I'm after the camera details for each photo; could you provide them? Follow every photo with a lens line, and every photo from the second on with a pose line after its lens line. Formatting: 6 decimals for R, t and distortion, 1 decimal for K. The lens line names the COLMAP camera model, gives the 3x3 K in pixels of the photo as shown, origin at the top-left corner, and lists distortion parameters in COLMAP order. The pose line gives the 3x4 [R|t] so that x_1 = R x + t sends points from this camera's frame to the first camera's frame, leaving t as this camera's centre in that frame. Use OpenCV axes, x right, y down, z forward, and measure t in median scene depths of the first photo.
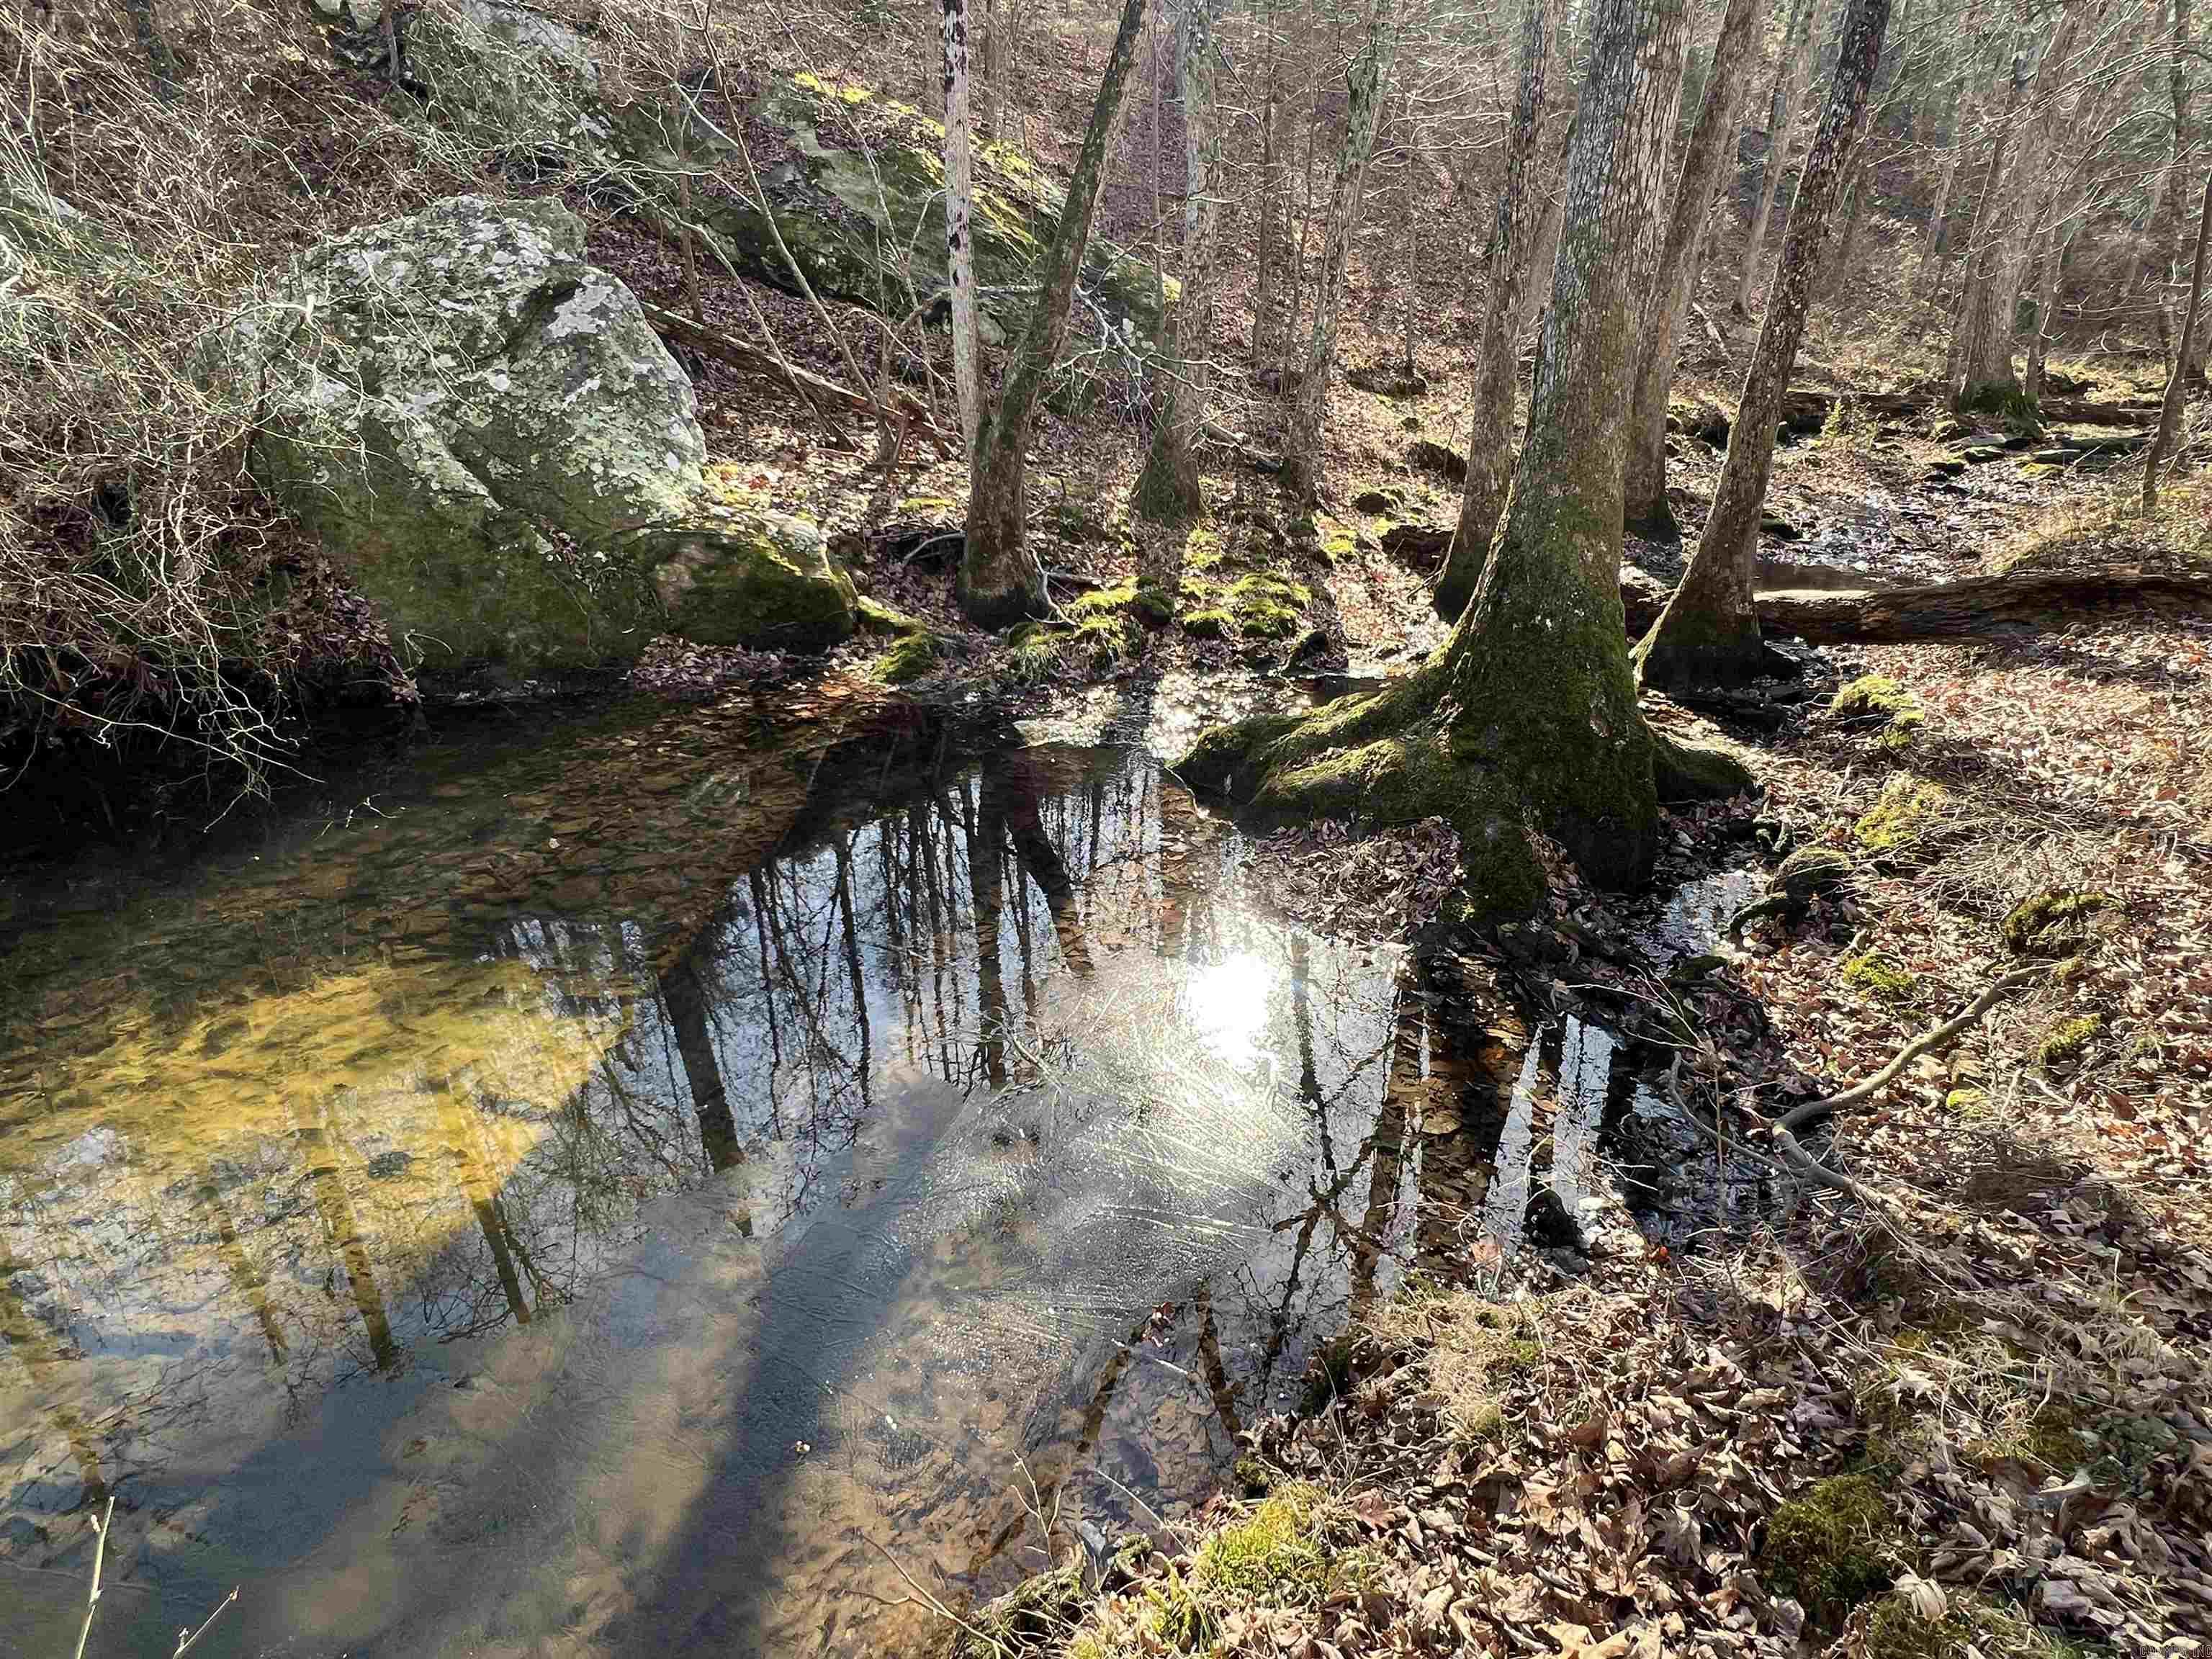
lens RADIAL K [[1144.7, 0, 1106.0], [0, 1144.7, 829.5], [0, 0, 1]] dist [-0.005124, 0.001381]
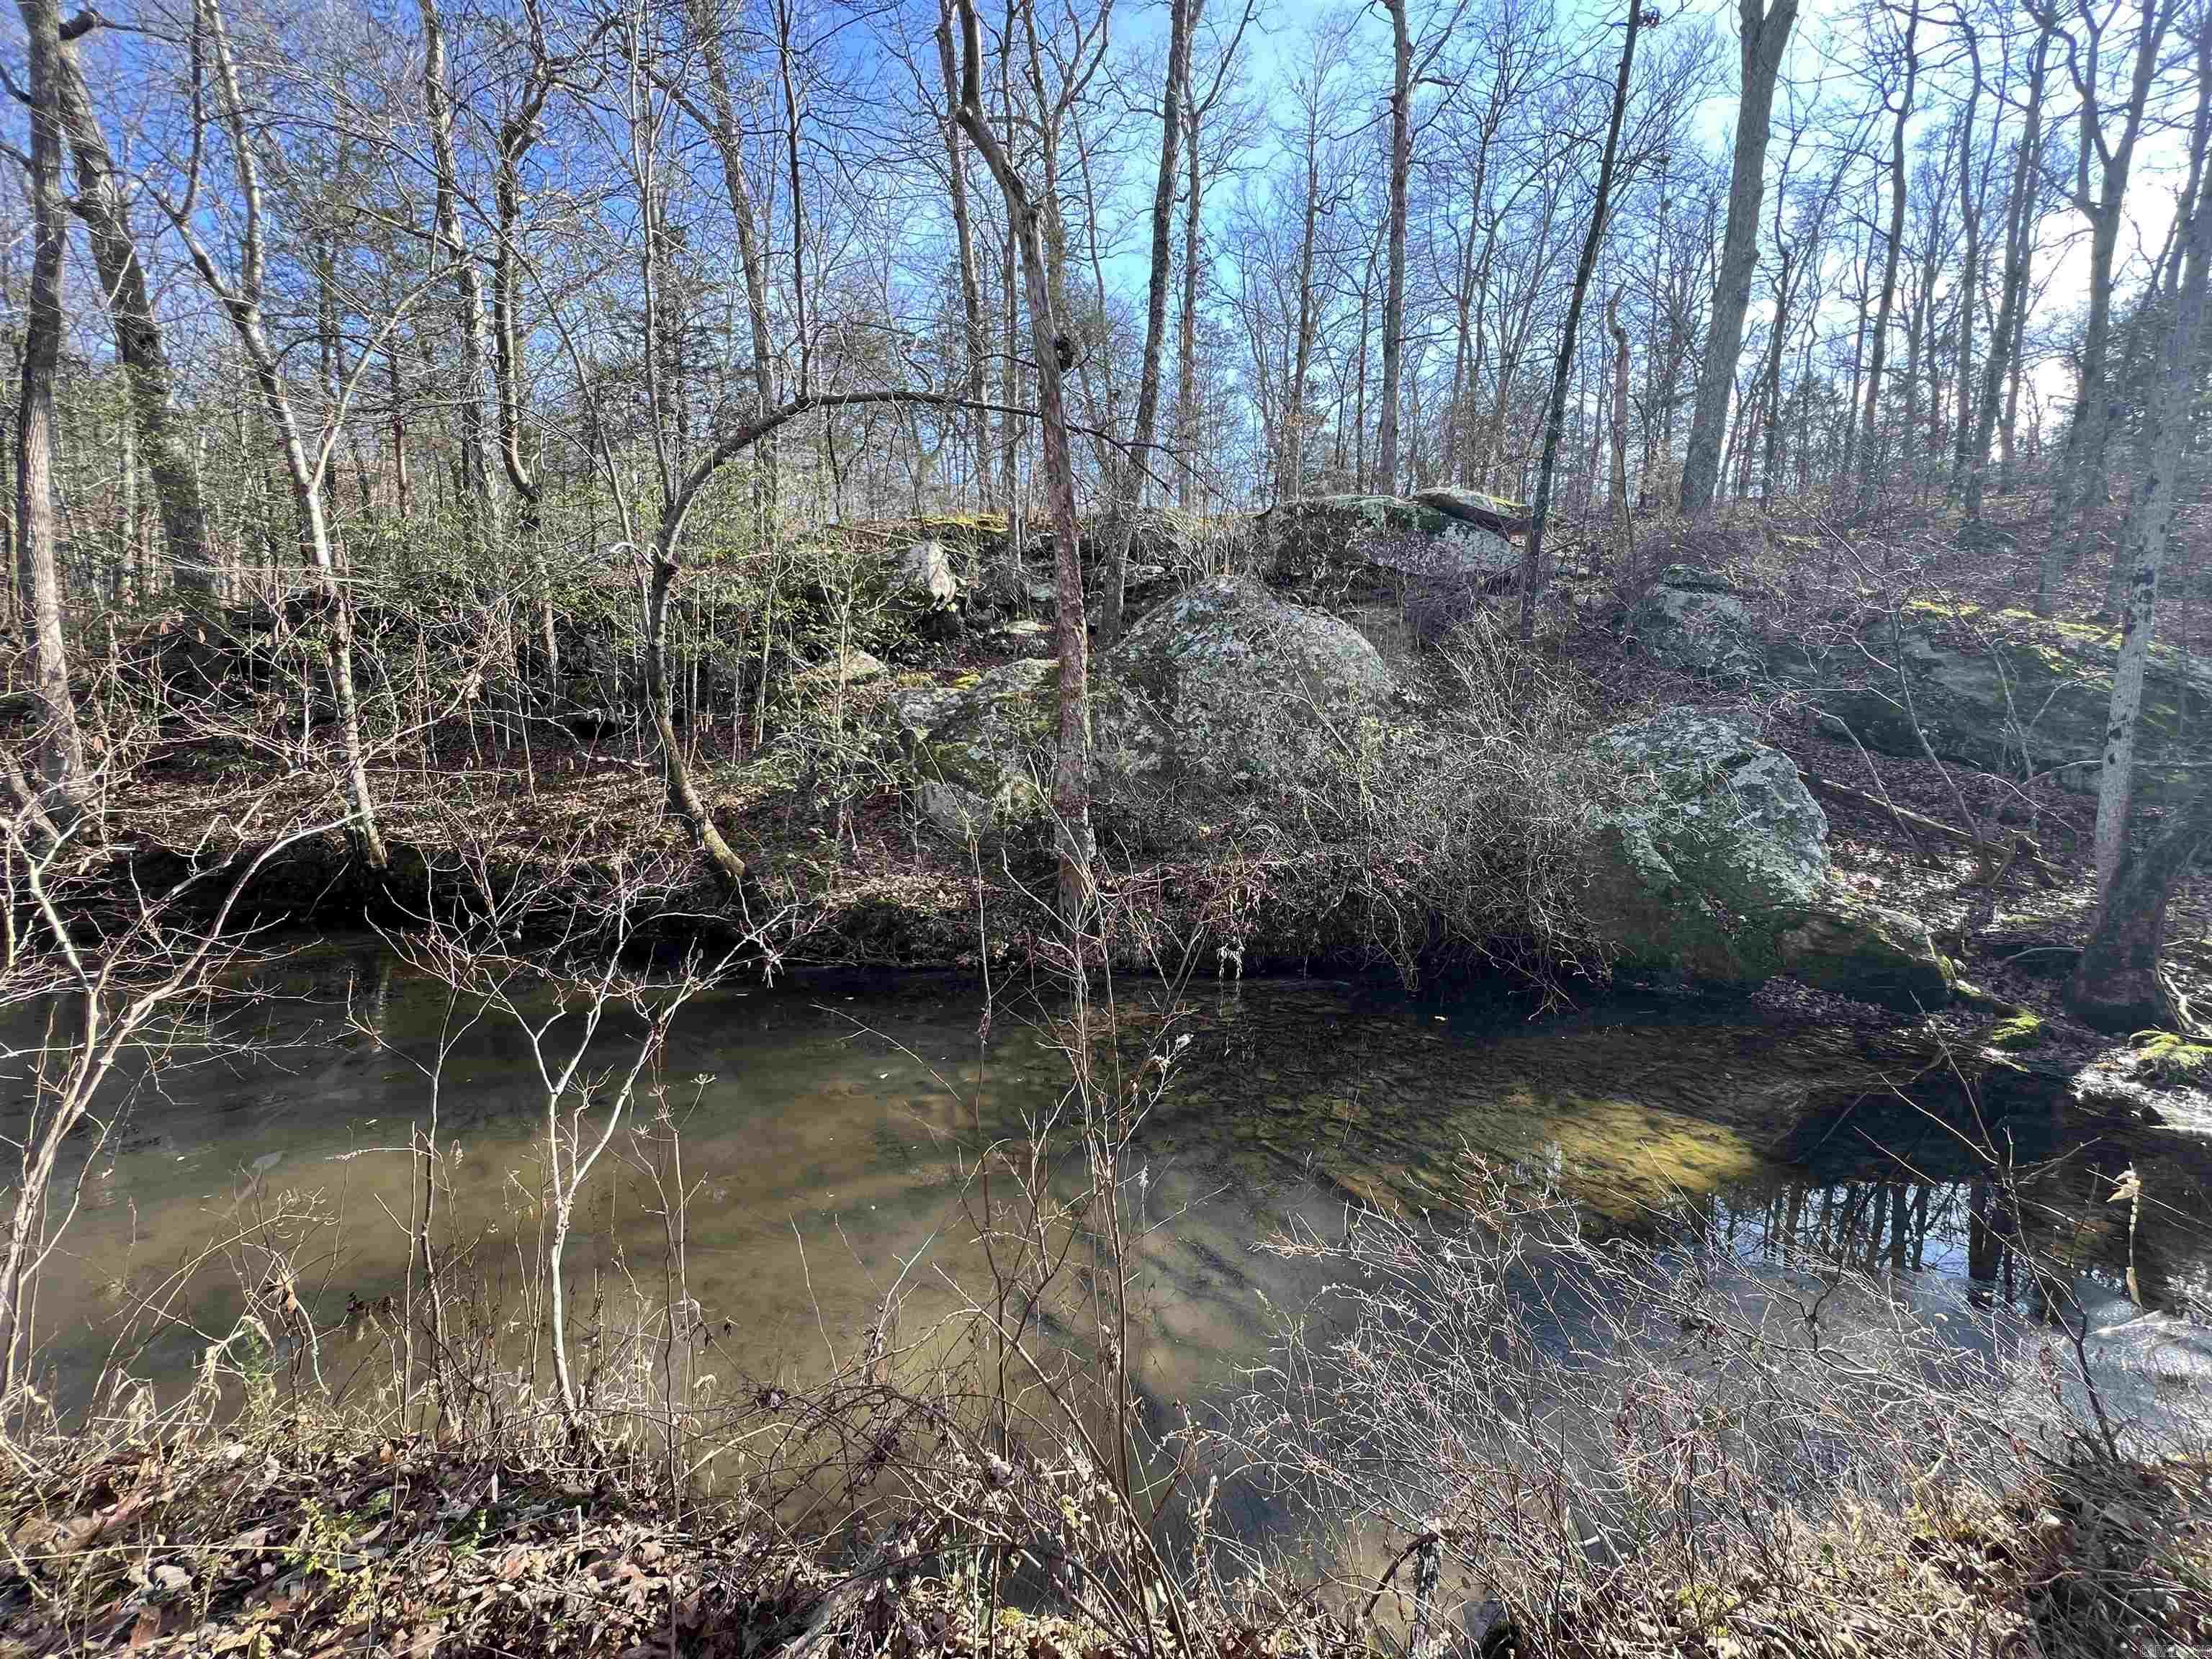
lens RADIAL K [[879.1, 0, 1106.0], [0, 879.1, 829.5], [0, 0, 1]] dist [-0.008176, 0.000012]
pose [[0.615797, 0.081770, -0.783650, -0.050876], [-0.328875, 0.930489, -0.161340, 0.119433], [0.715985, 0.357076, 0.599885, -0.358681]]
